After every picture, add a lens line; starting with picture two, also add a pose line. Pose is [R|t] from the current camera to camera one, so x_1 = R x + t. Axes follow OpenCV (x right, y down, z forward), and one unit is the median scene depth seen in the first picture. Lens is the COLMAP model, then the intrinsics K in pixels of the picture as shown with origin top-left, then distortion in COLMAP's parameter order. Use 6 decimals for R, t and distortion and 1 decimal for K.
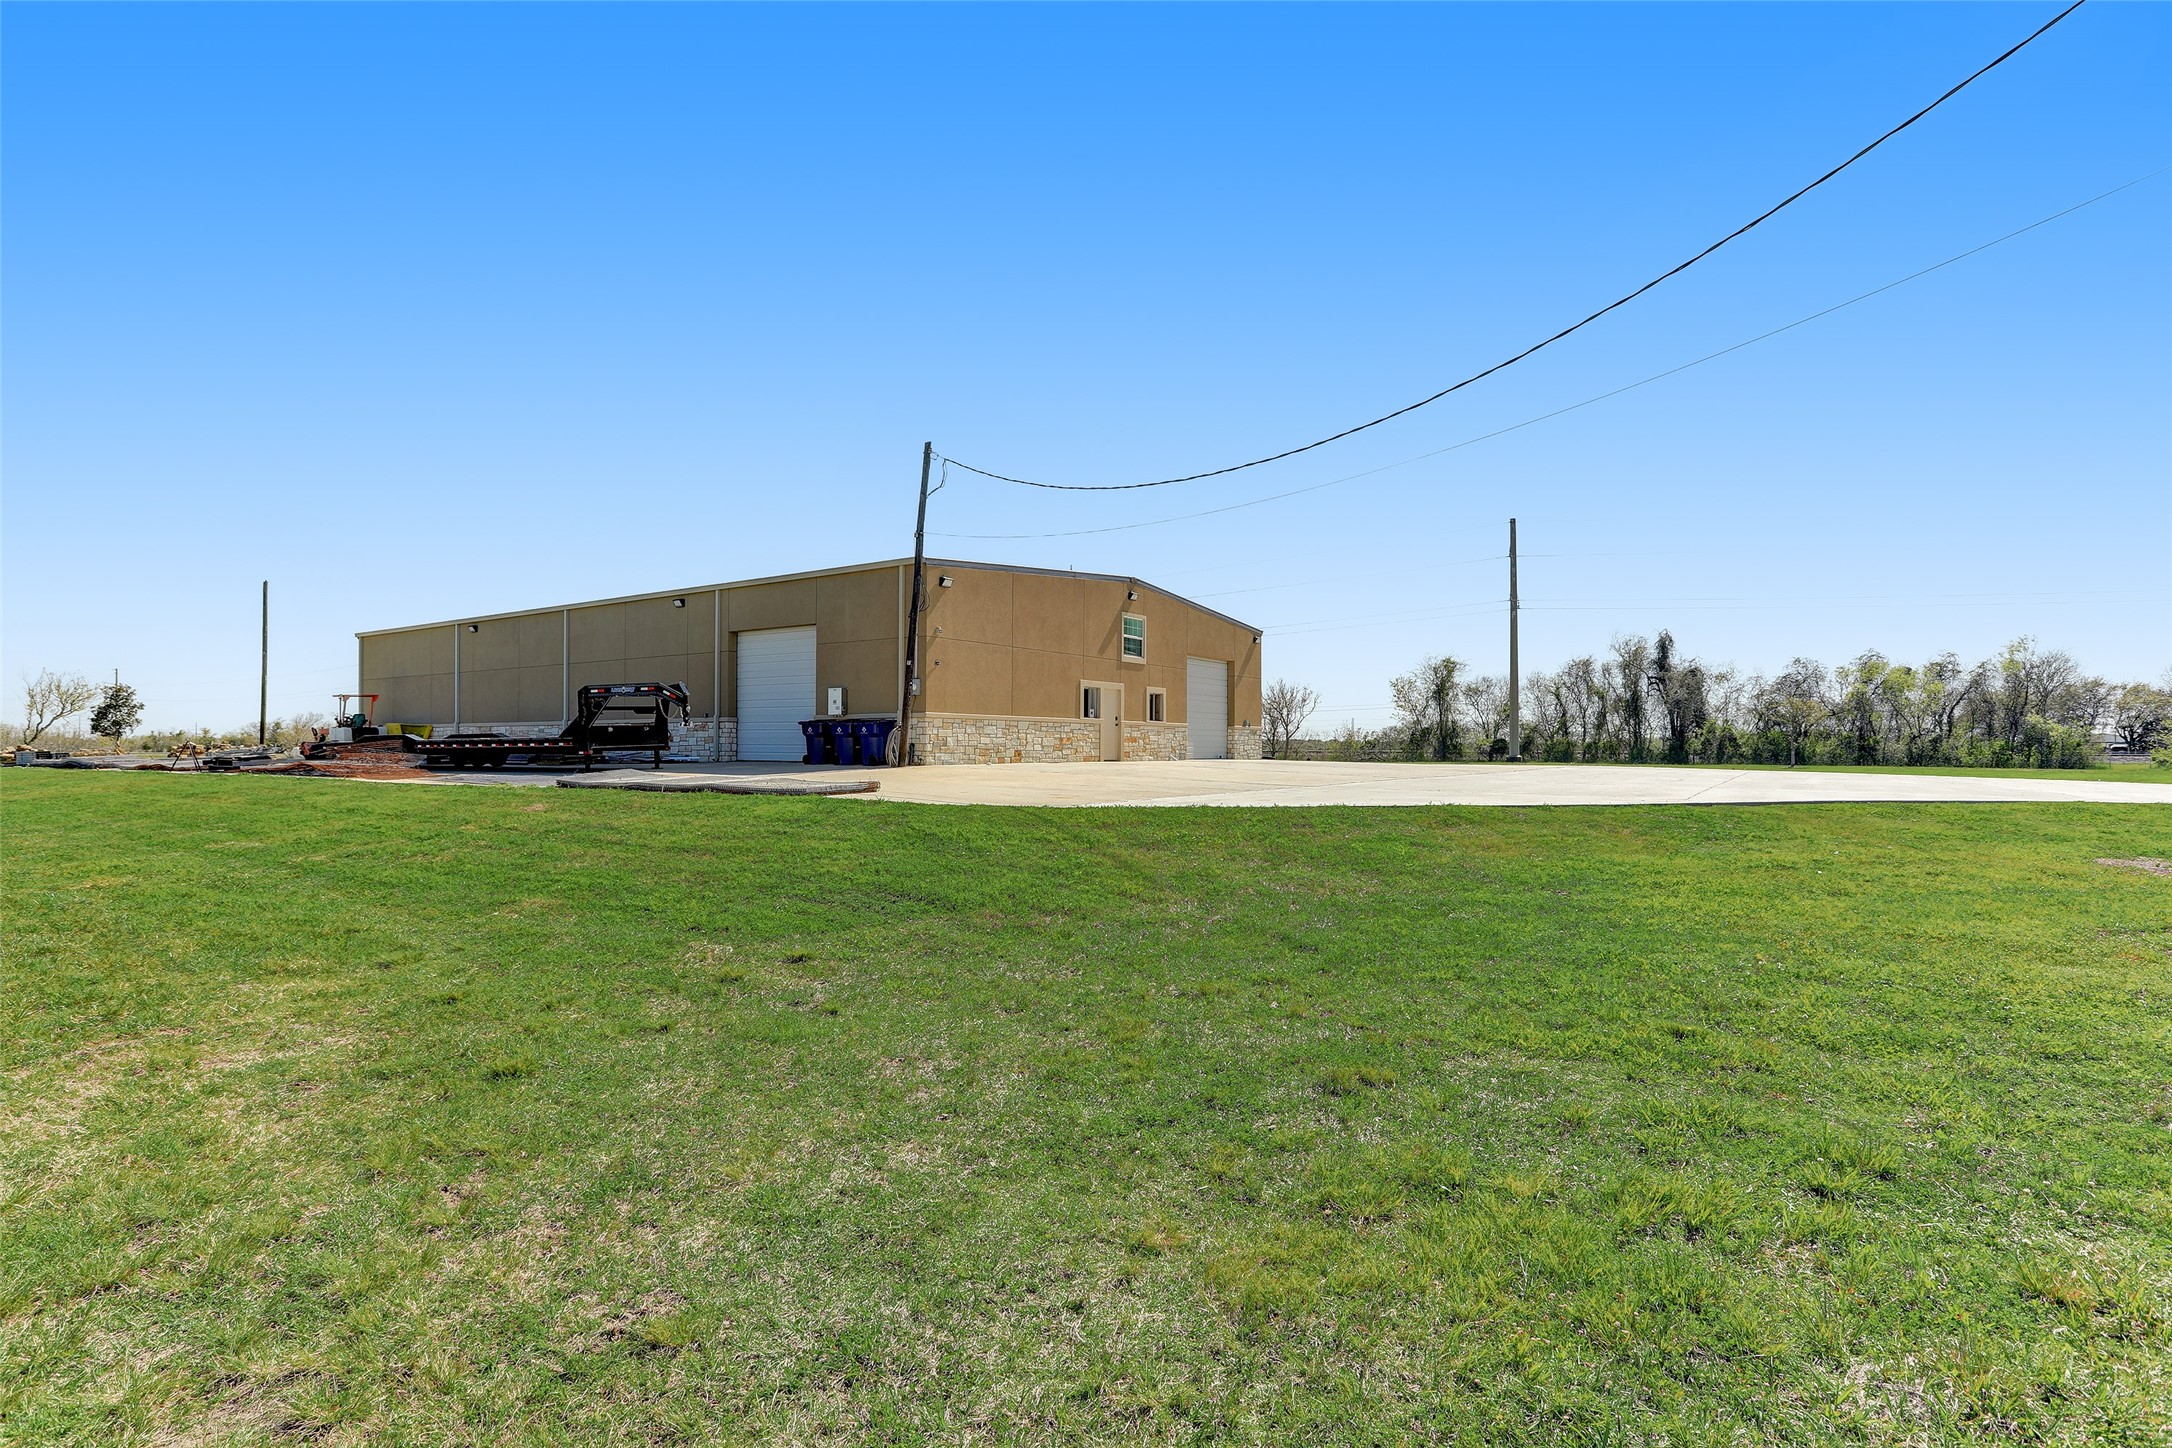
lens RADIAL K [[1076.7, 0, 1086.0], [0, 1076.7, 724.0], [0, 0, 1]] dist [-0.066290, 0.032267]
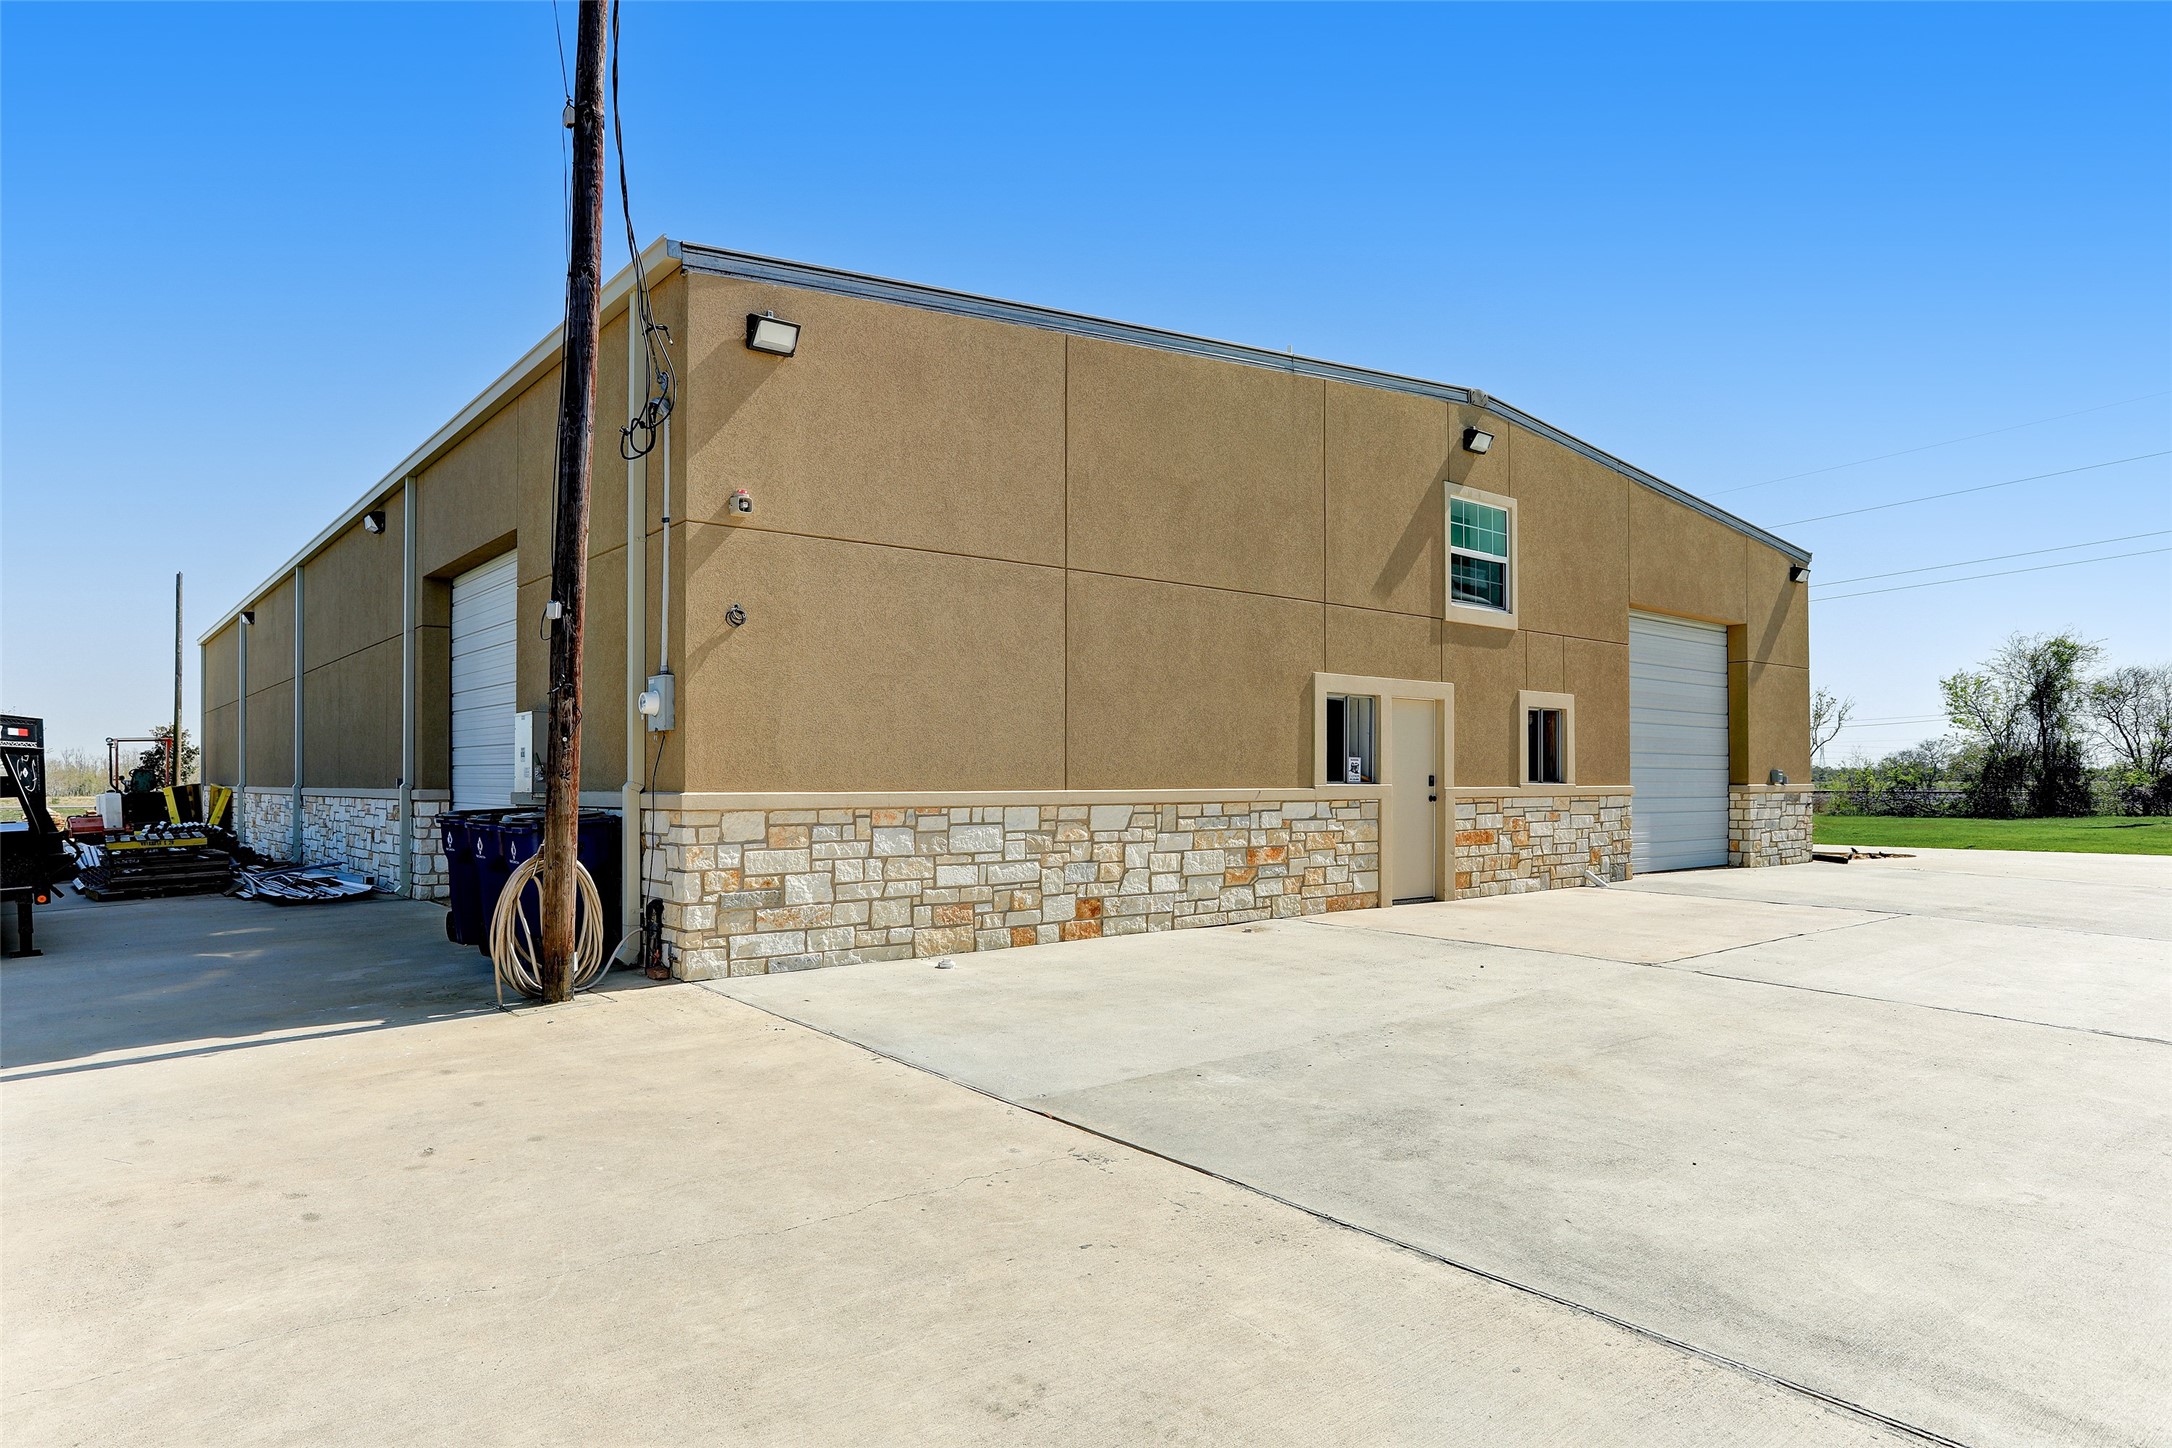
lens RADIAL K [[1326.4, 0, 1085.6], [0, 1326.4, 764.9], [0, 0, 1]] dist [-0.045462, 0.000910]
pose [[0.964163, -0.007995, -0.265190, 0.033270], [0.011067, 0.999888, 0.010092, -0.015855], [0.265080, -0.012665, 0.964143, 0.535826]]
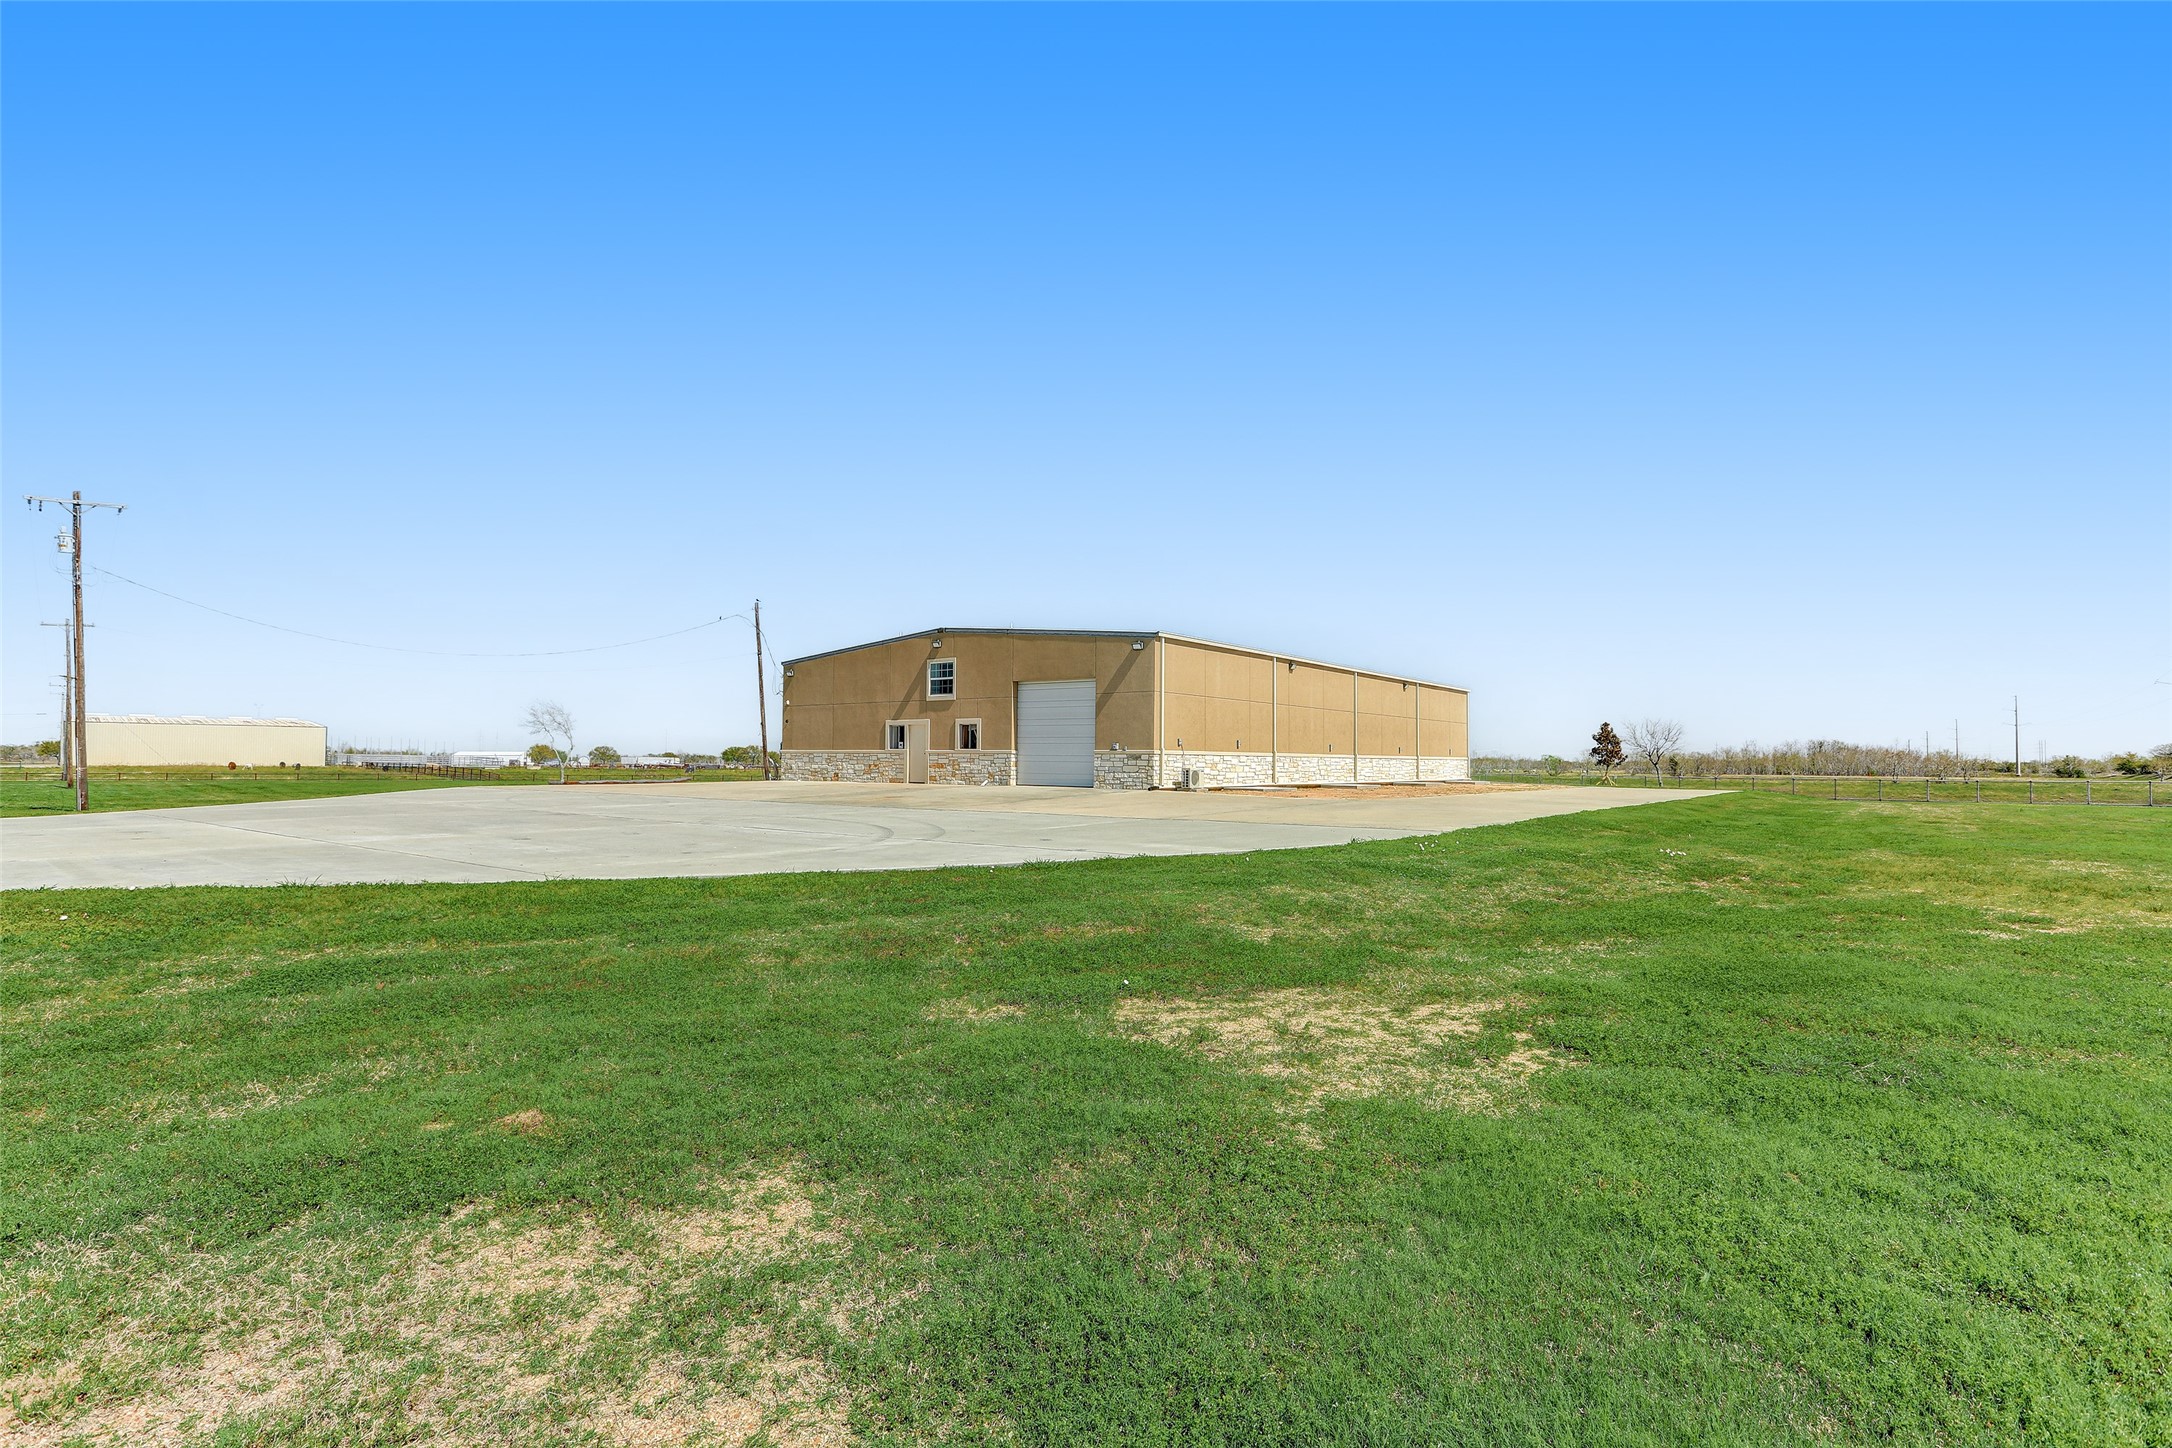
lens RADIAL K [[1076.7, 0, 1086.0], [0, 1076.7, 724.0], [0, 0, 1]] dist [-0.066290, 0.032267]
pose [[-0.052517, -0.042490, -0.997716, 1.205579], [0.012854, 0.998983, -0.043220, 0.021690], [0.998537, -0.015095, -0.051917, 1.220174]]
